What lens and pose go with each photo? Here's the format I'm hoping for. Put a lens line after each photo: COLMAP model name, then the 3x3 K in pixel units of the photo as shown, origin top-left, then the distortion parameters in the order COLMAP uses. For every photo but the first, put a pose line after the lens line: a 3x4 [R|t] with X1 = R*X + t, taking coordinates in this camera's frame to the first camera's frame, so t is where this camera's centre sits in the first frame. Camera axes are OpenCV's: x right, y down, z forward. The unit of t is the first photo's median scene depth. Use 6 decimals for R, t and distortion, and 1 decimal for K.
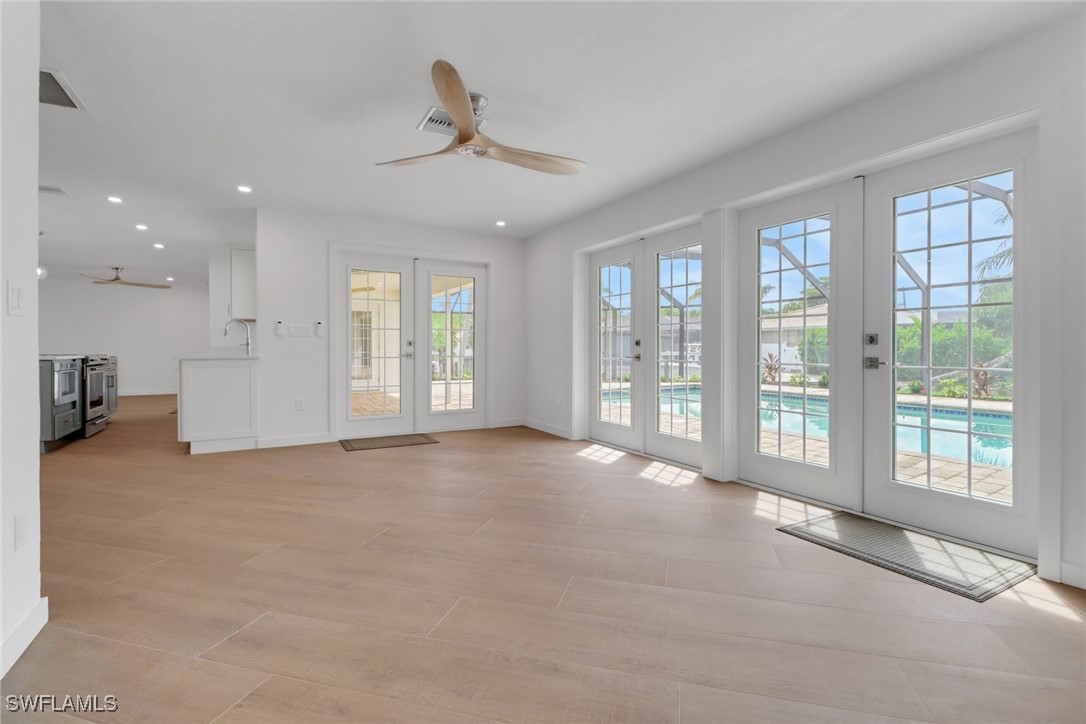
lens RADIAL K [[516.9, 0, 544.9], [0, 516.9, 350.9], [0, 0, 1]] dist [-0.003268, -0.001799]
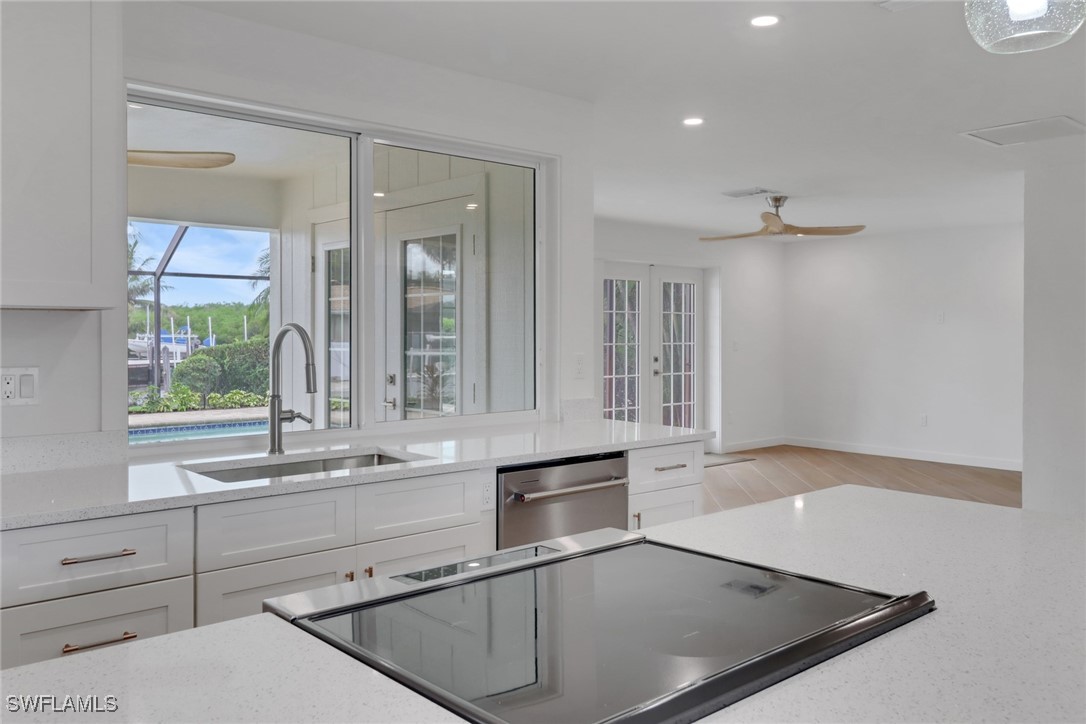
lens RADIAL K [[881.9, 0, 542.8], [0, 881.9, 337.9], [0, 0, 1]] dist [-0.006292, -0.002759]
pose [[-0.222331, 0.000255, 0.974971, -1.520090], [0.001578, 0.999999, 0.000098, -0.066346], [-0.974970, 0.001561, -0.222331, 1.395397]]
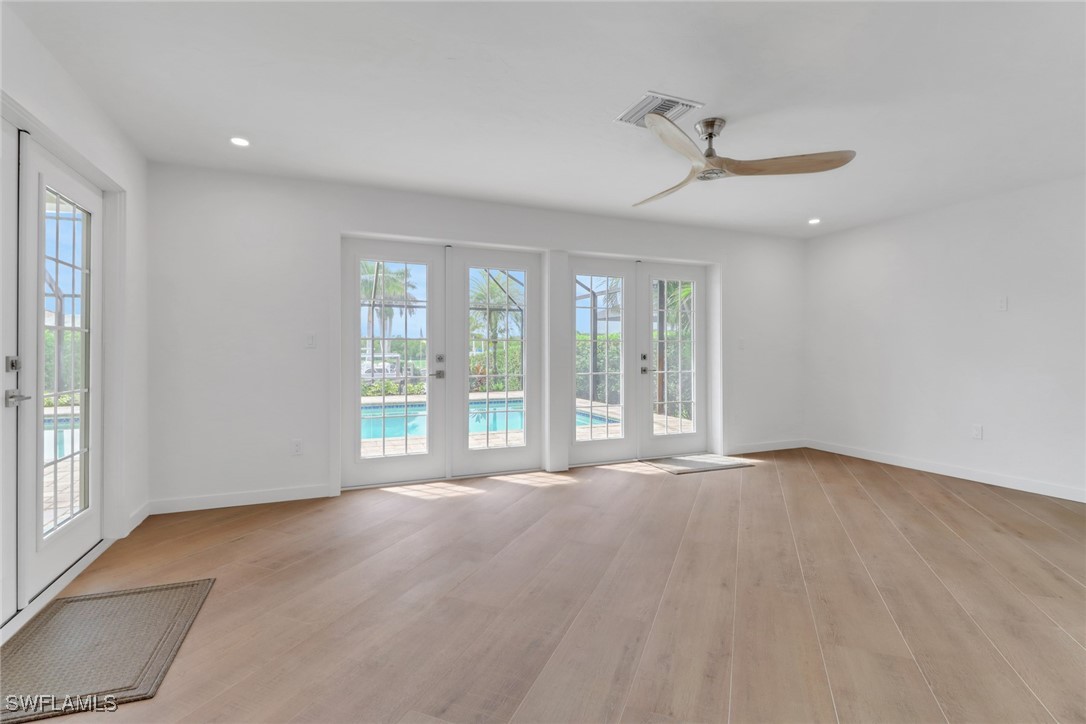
lens RADIAL K [[516.9, 0, 544.9], [0, 516.9, 350.9], [0, 0, 1]] dist [-0.003268, -0.001799]
pose [[0.095264, 0.003442, 0.995446, -0.758271], [0.004291, 0.999983, -0.003869, -0.025475], [-0.995443, 0.004640, 0.095248, 0.791461]]
